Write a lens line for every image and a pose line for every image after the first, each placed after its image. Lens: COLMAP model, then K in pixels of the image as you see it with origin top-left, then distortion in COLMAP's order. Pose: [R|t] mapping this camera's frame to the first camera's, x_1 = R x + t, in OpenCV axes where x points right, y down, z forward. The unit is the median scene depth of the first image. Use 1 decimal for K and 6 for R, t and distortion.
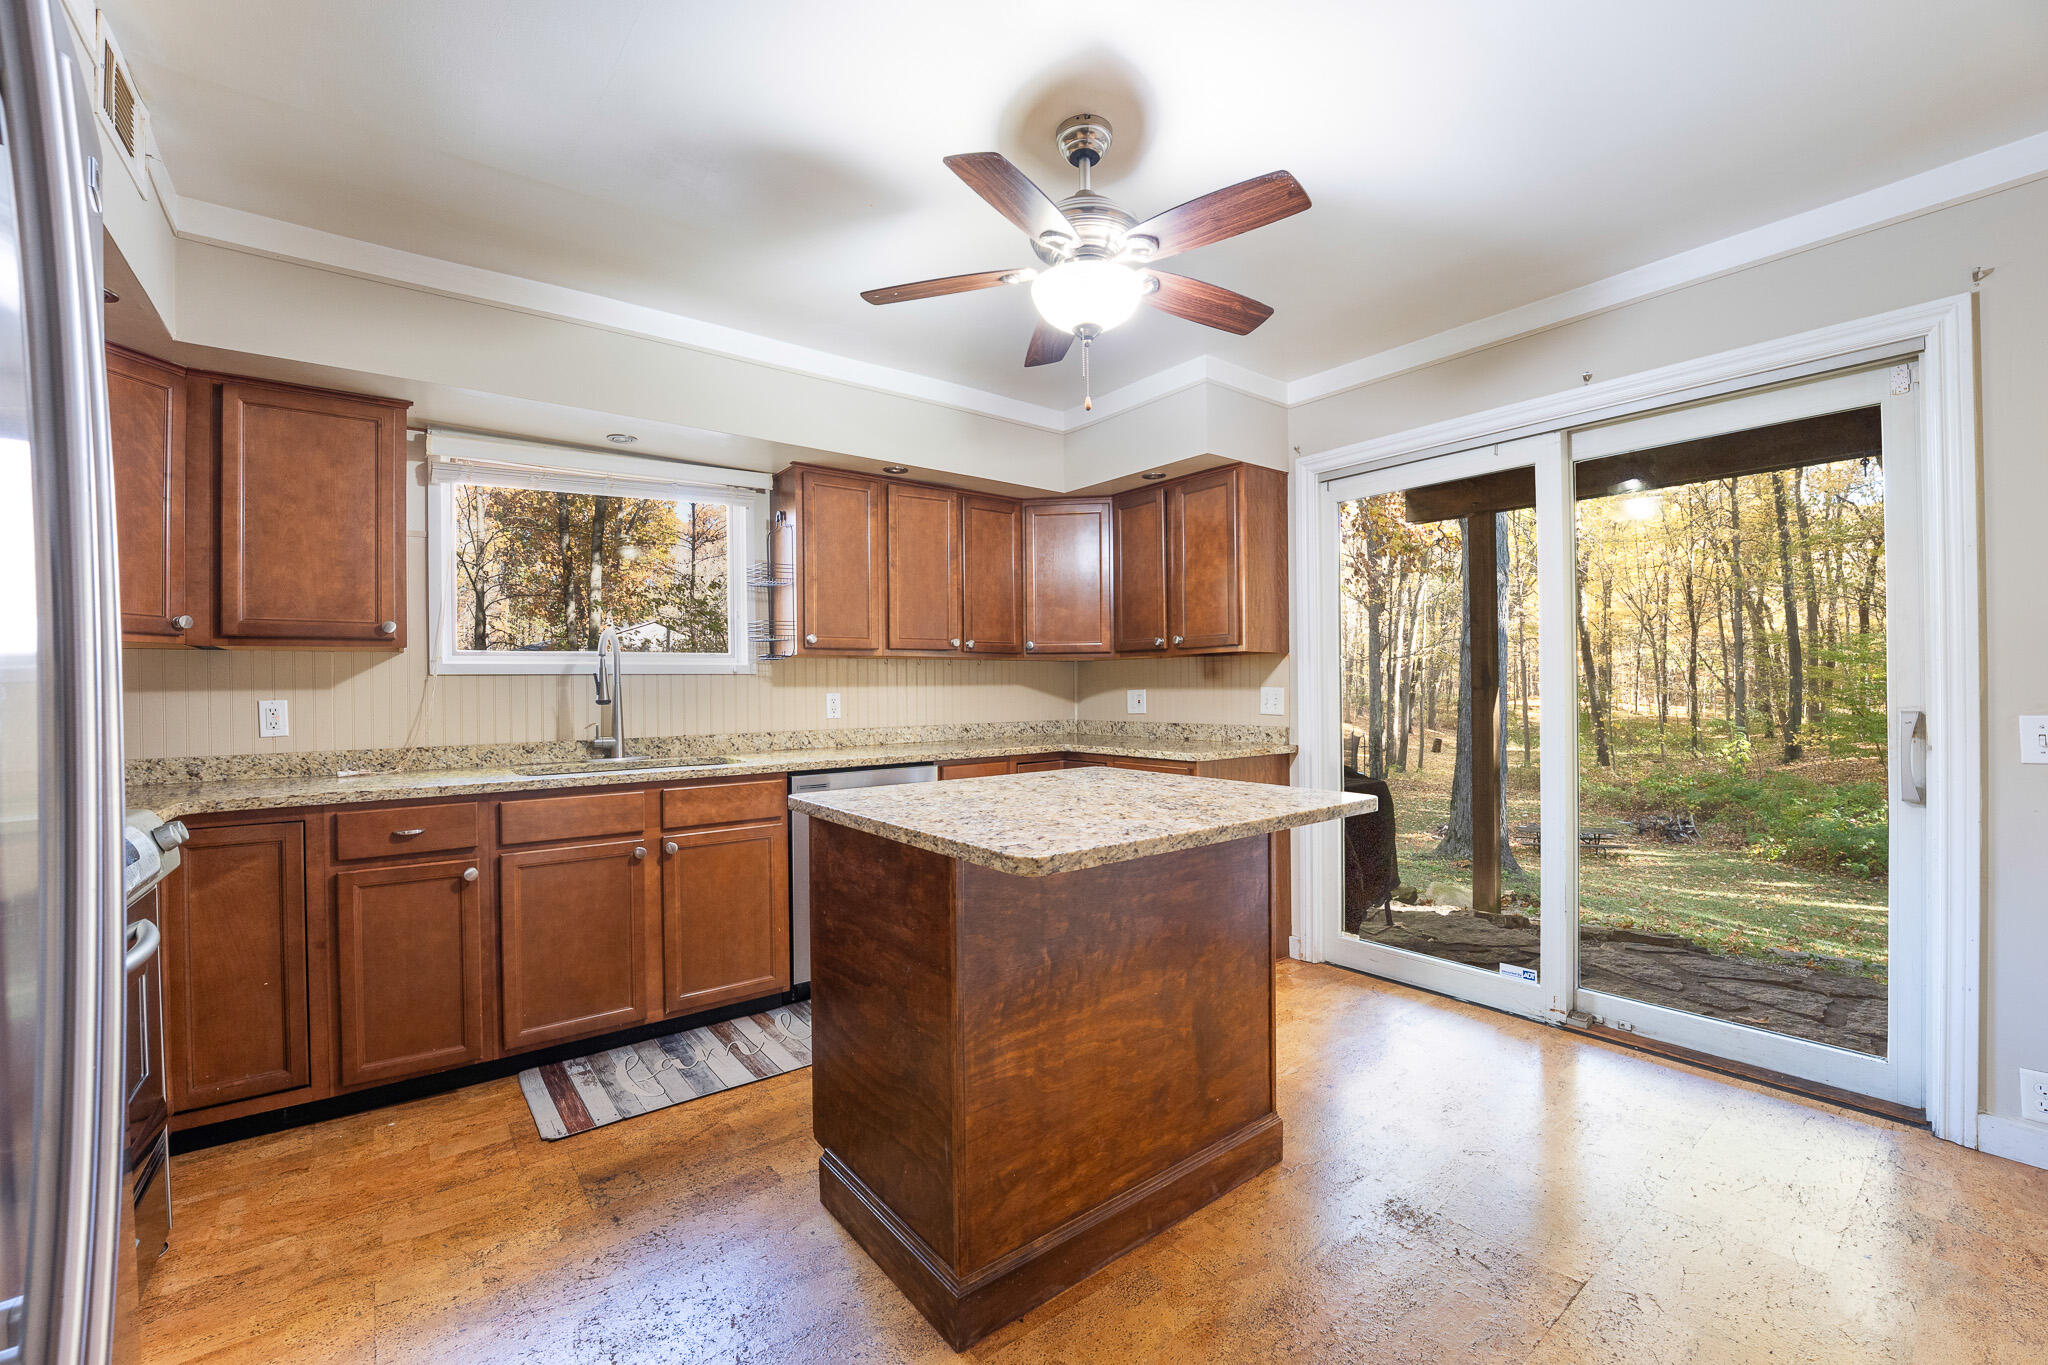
lens RADIAL K [[828.4, 0, 1026.4], [0, 828.4, 693.8], [0, 0, 1]] dist [0.009975, -0.000175]
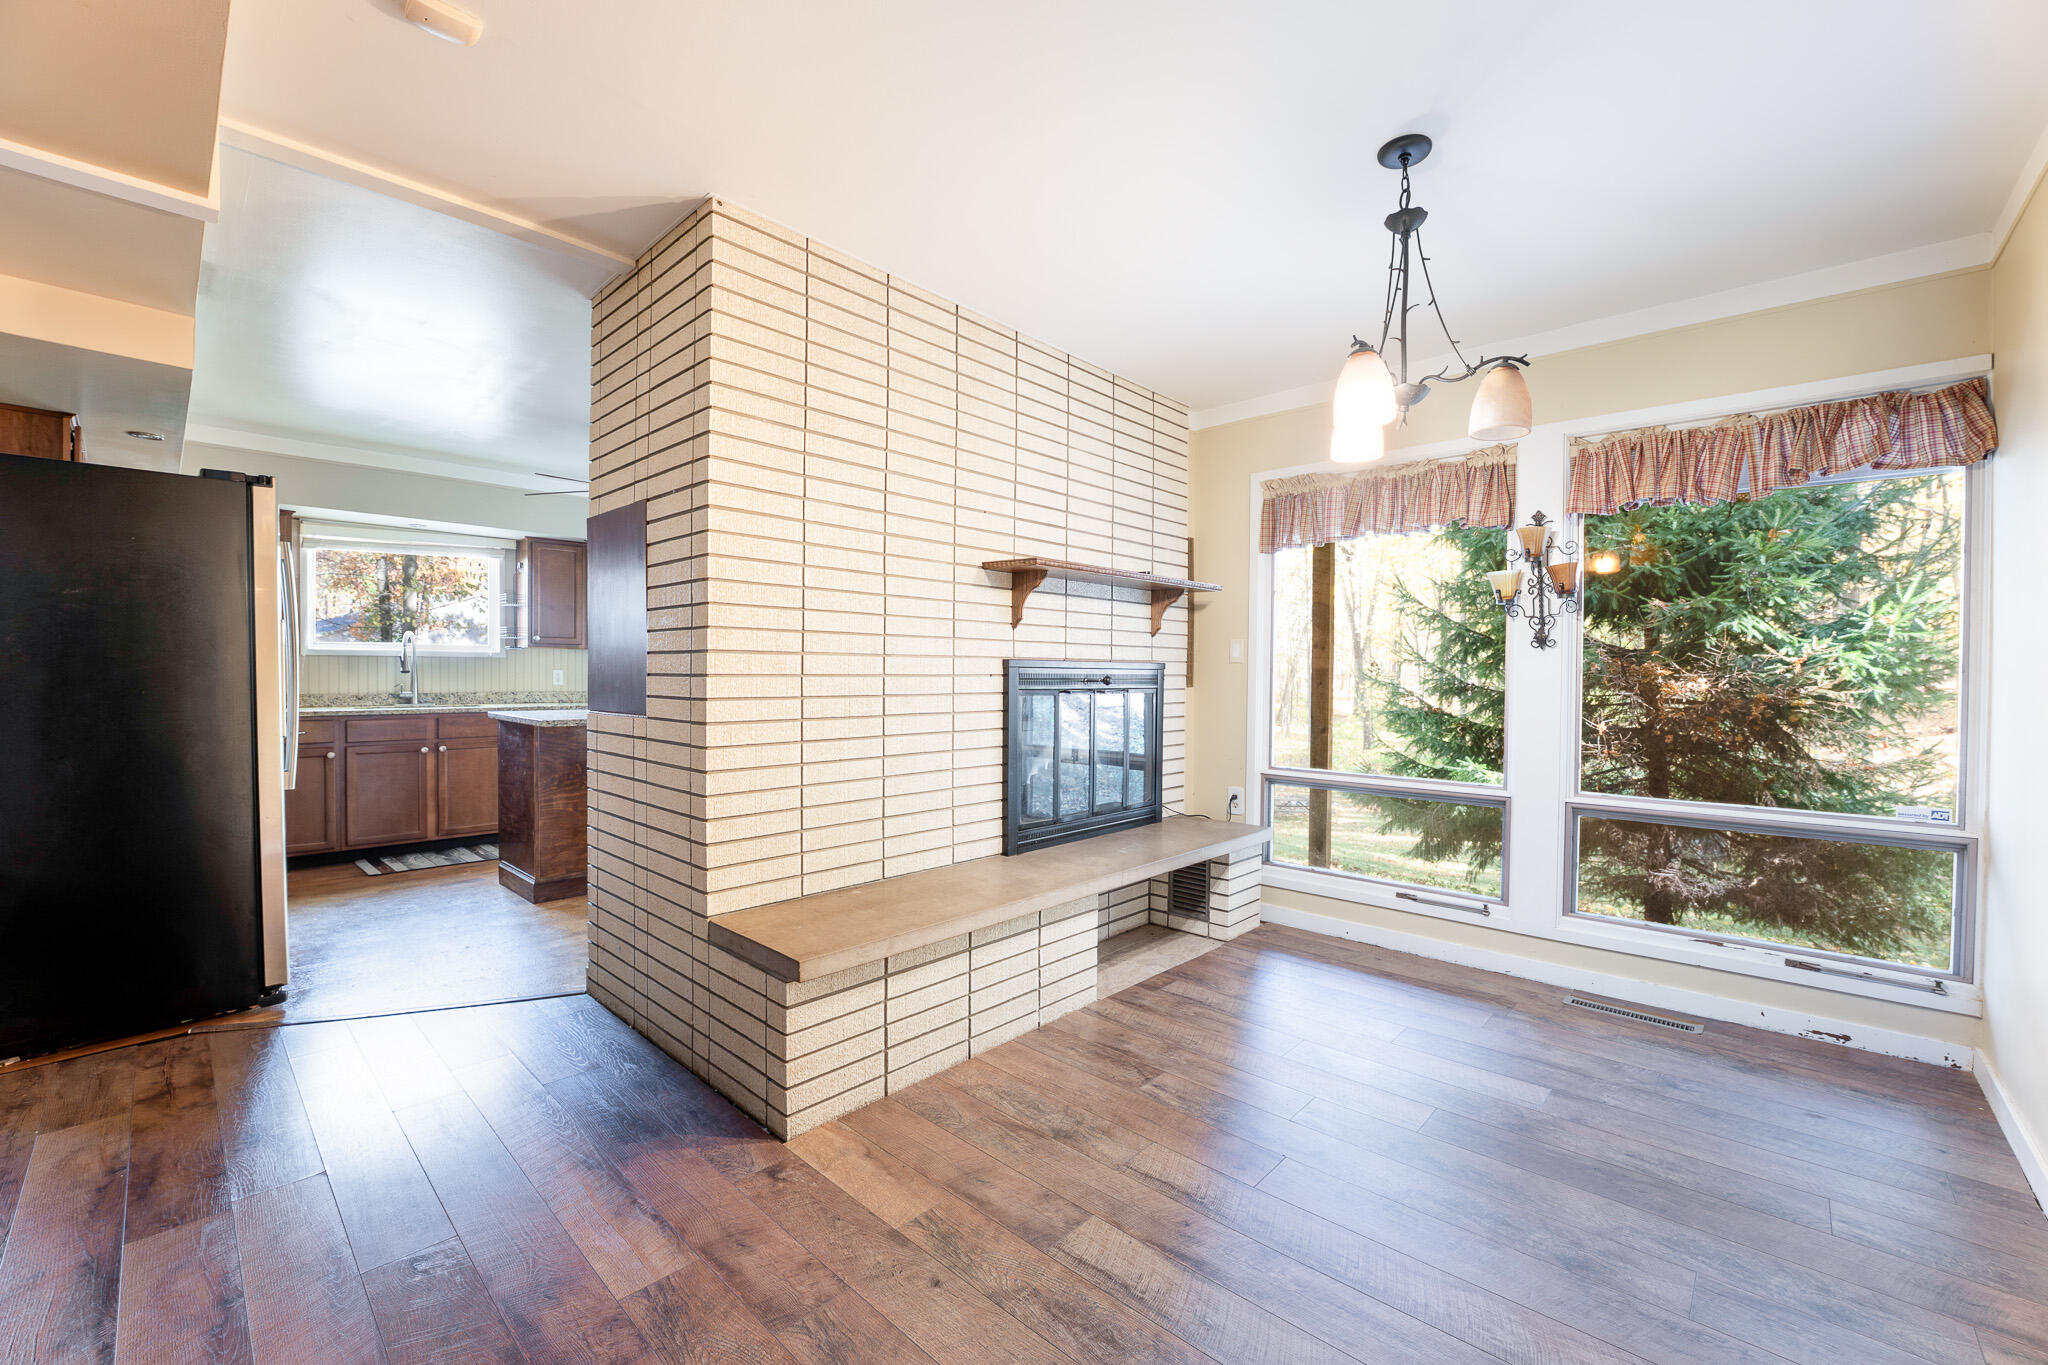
lens RADIAL K [[828.4, 0, 1020.8], [0, 828.4, 671.0], [0, 0, 1]] dist [0.009975, -0.000175]
pose [[0.986511, 0.017293, 0.162781, 0.594528], [-0.017052, 0.999850, -0.002877, -0.011830], [-0.162806, 0.000062, 0.986658, -1.156203]]
